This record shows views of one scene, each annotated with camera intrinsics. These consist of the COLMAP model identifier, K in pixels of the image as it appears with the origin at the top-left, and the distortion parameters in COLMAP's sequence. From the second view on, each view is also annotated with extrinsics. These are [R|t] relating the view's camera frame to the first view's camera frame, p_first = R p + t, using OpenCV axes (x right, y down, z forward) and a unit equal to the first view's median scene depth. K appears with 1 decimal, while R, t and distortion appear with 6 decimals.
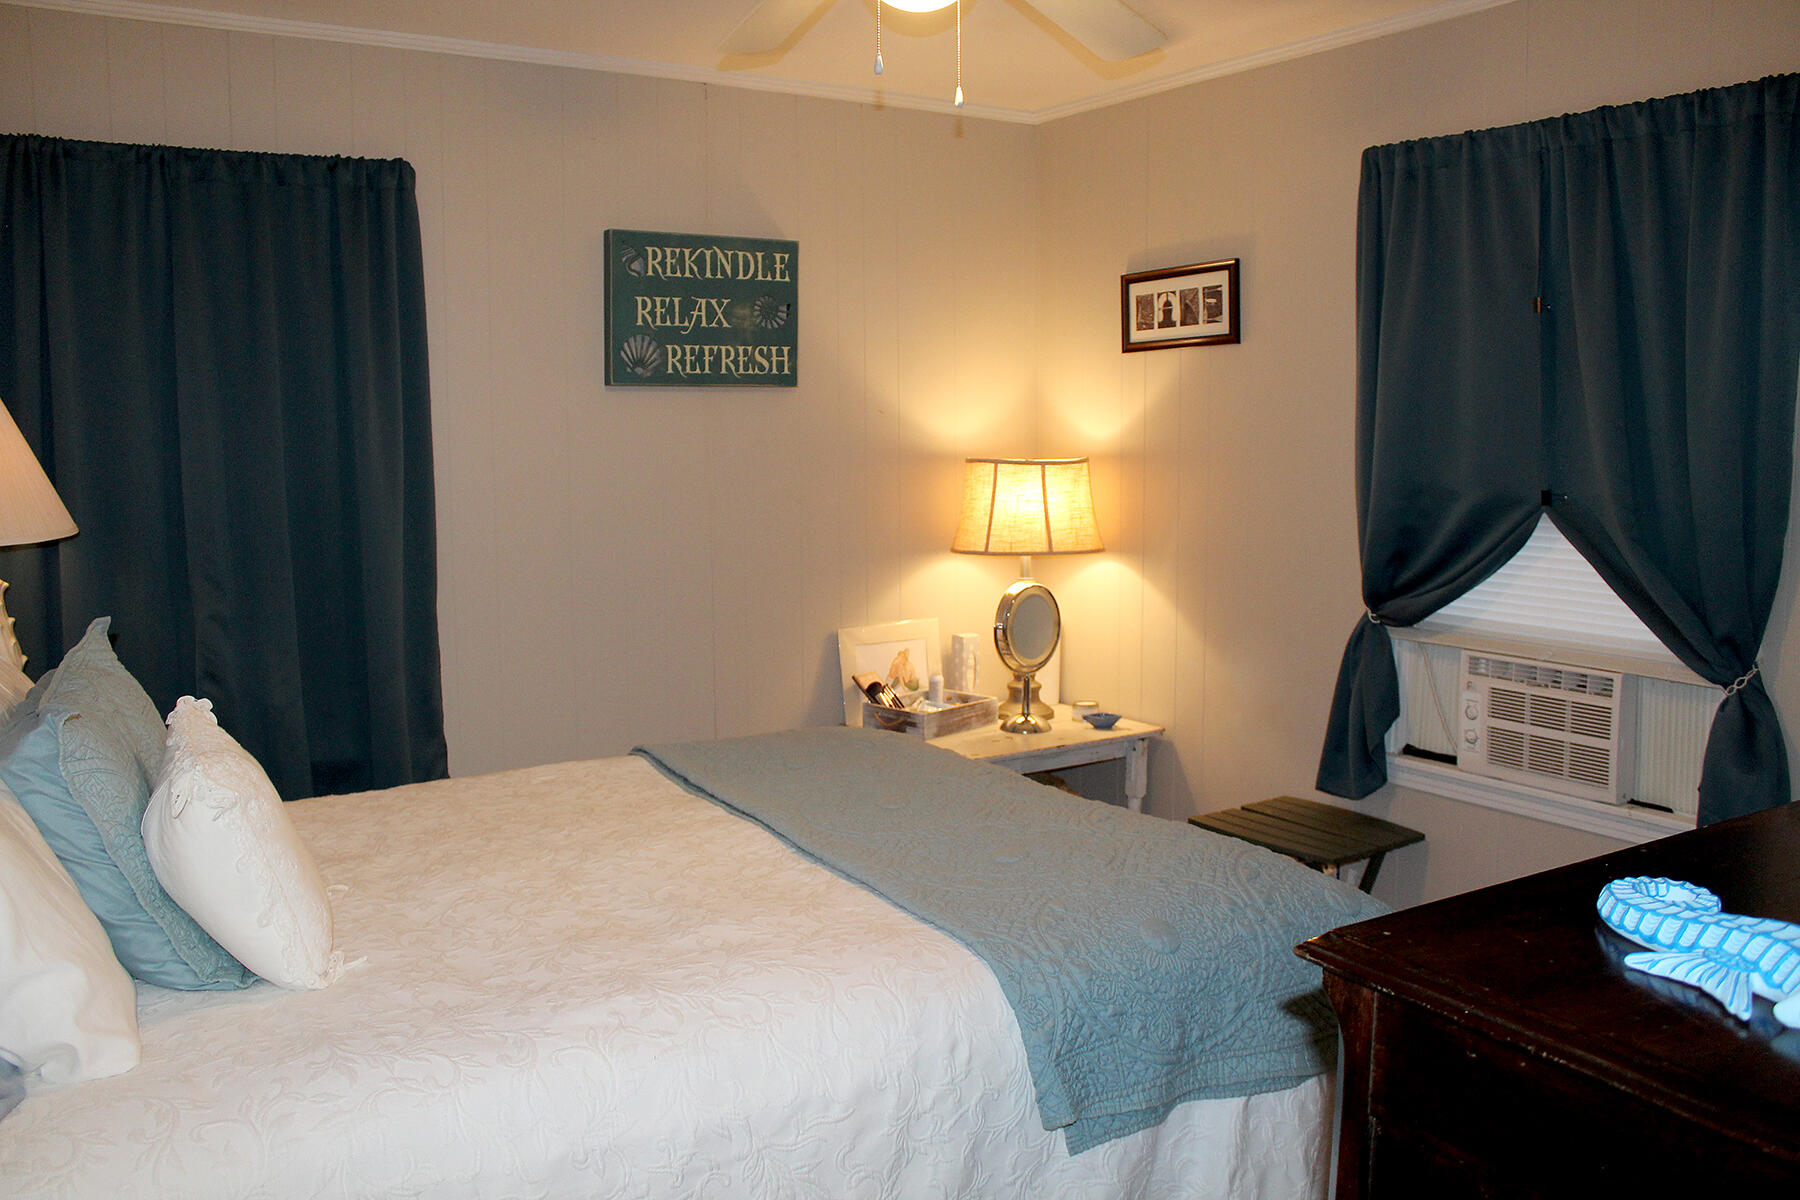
lens RADIAL K [[1530.2, 0, 905.9], [0, 1530.2, 591.3], [0, 0, 1]] dist [-0.175993, 0.179021]
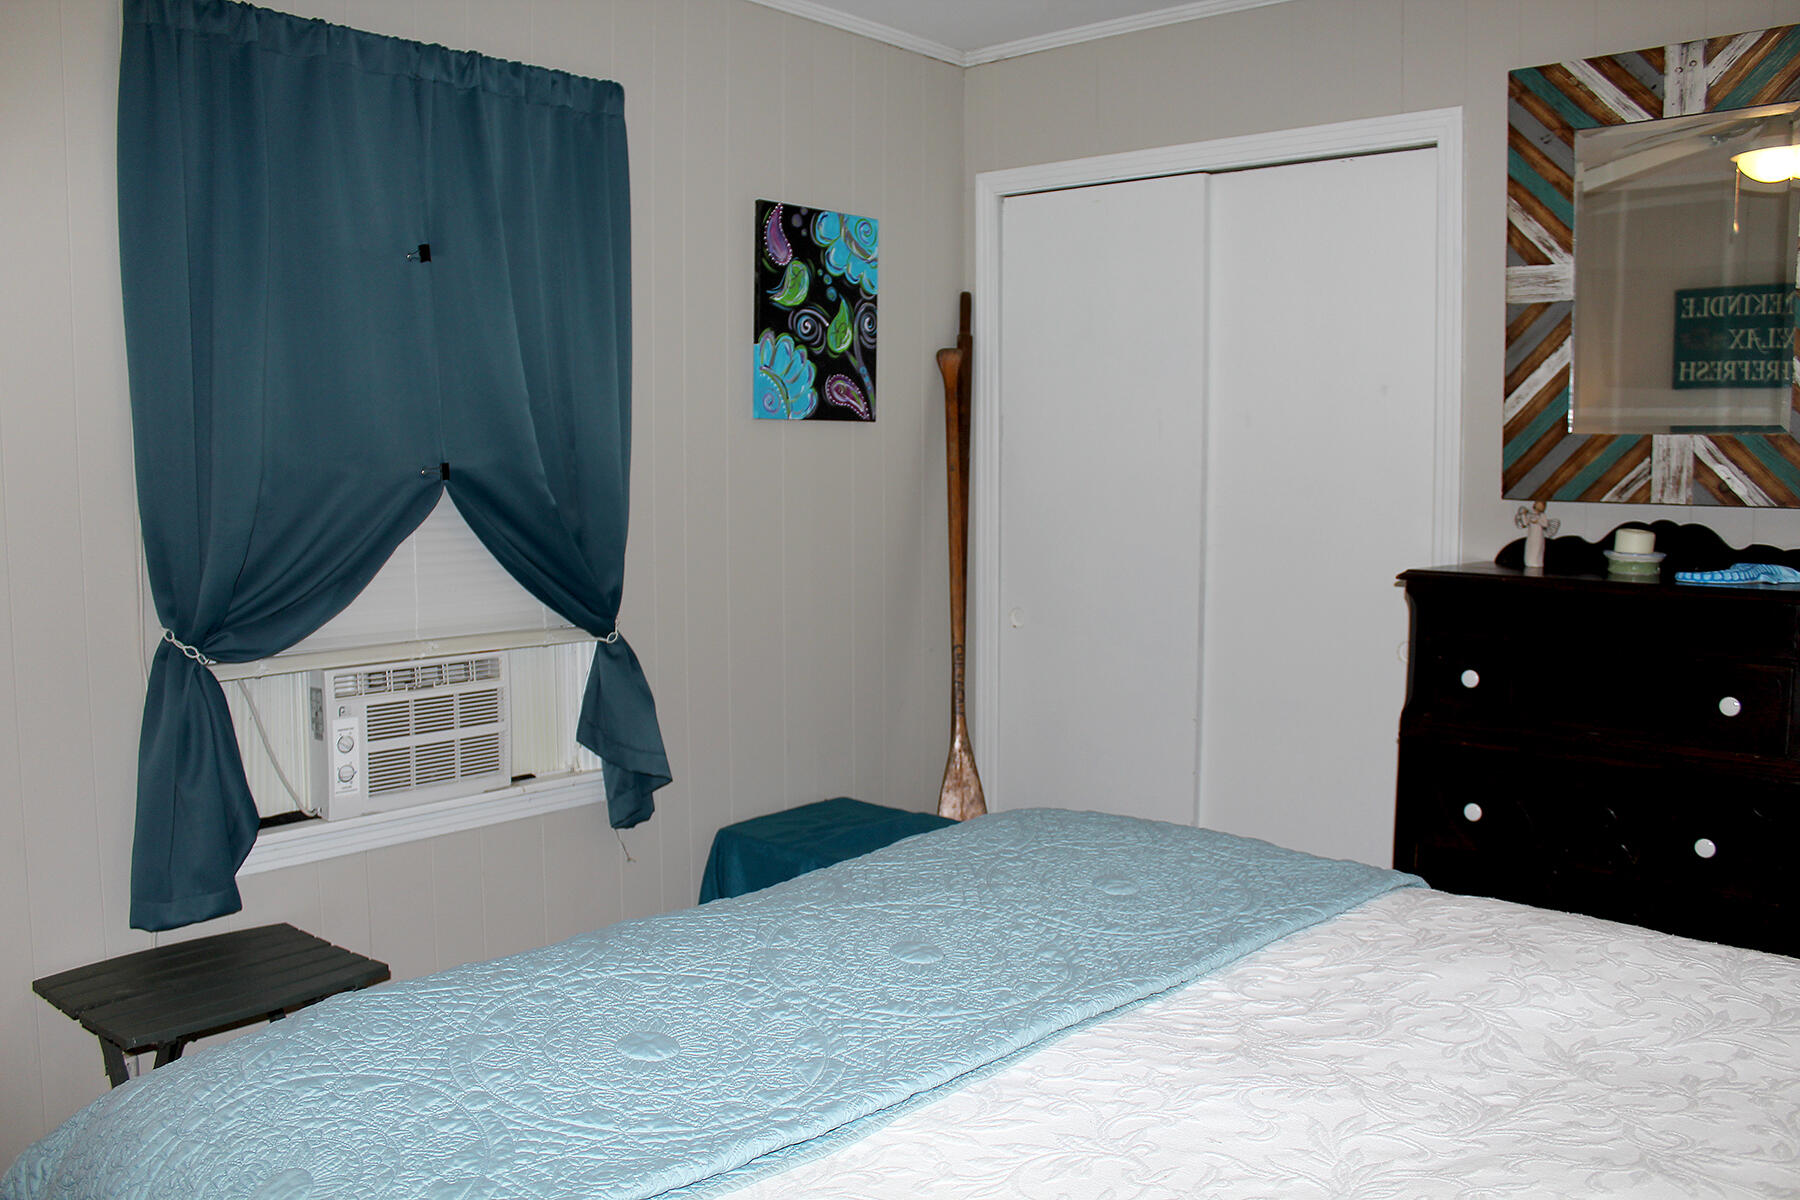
lens RADIAL K [[1530.2, 0, 905.9], [0, 1530.2, 591.3], [0, 0, 1]] dist [-0.175993, 0.179021]
pose [[-0.359937, -0.077742, 0.929732, -0.497211], [0.090884, 0.988861, 0.117871, -0.071150], [-0.928539, 0.126924, -0.348862, 1.031622]]
